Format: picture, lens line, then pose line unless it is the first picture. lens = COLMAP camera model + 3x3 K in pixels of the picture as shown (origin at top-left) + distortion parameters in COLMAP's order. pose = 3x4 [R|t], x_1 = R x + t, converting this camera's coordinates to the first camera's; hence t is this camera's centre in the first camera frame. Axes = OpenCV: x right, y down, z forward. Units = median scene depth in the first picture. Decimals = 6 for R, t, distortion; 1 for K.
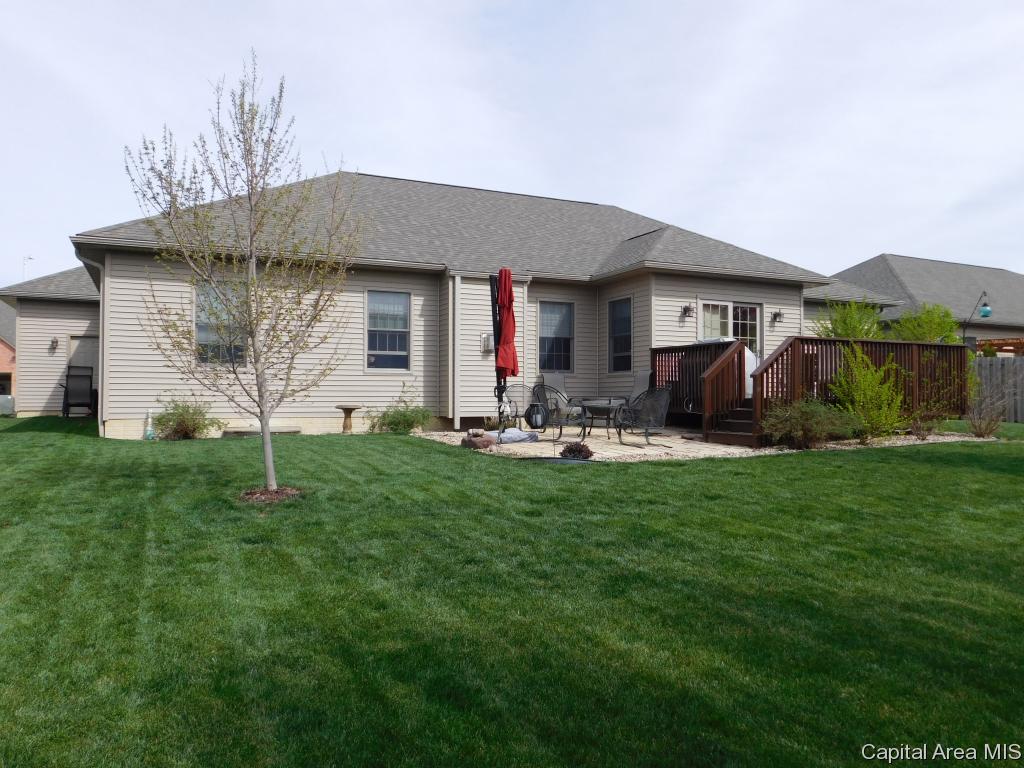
lens RADIAL K [[754.0, 0, 512.0], [0, 754.0, 384.0], [0, 0, 1]] dist [-0.003045, -0.001653]
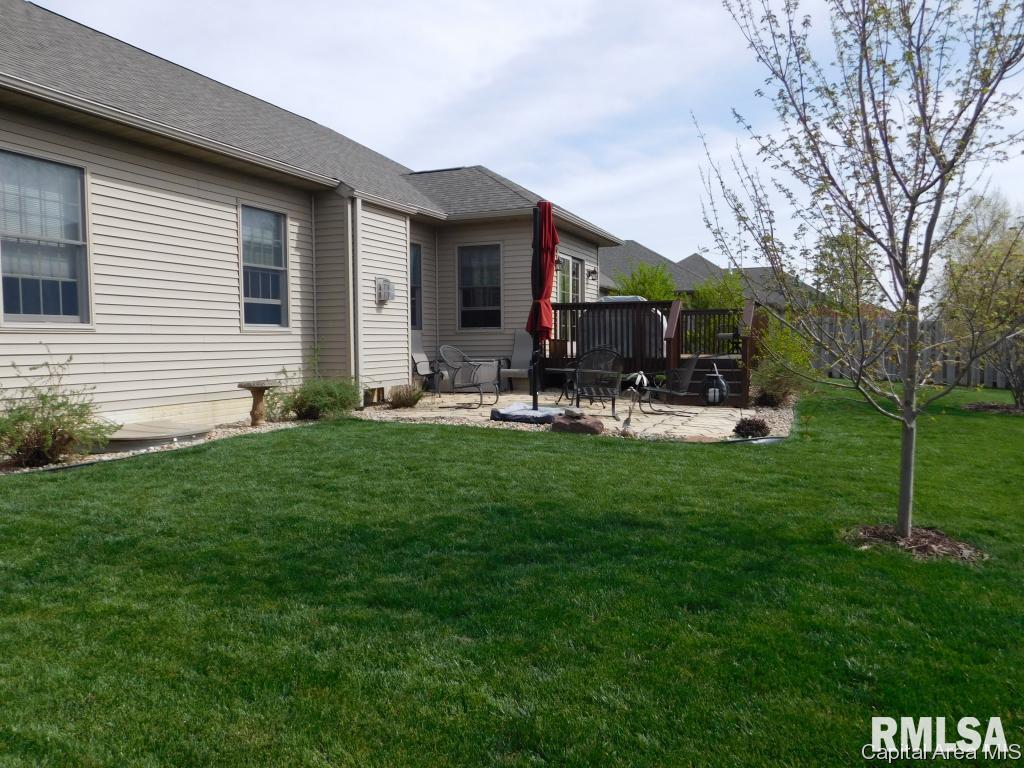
lens RADIAL K [[754.0, 0, 512.0], [0, 754.0, 384.0], [0, 0, 1]] dist [-0.003045, -0.001653]
pose [[0.747691, -0.046317, 0.662430, -0.448337], [-0.001411, 0.997451, 0.071335, -0.015650], [-0.664045, -0.054271, 0.745720, 0.341717]]
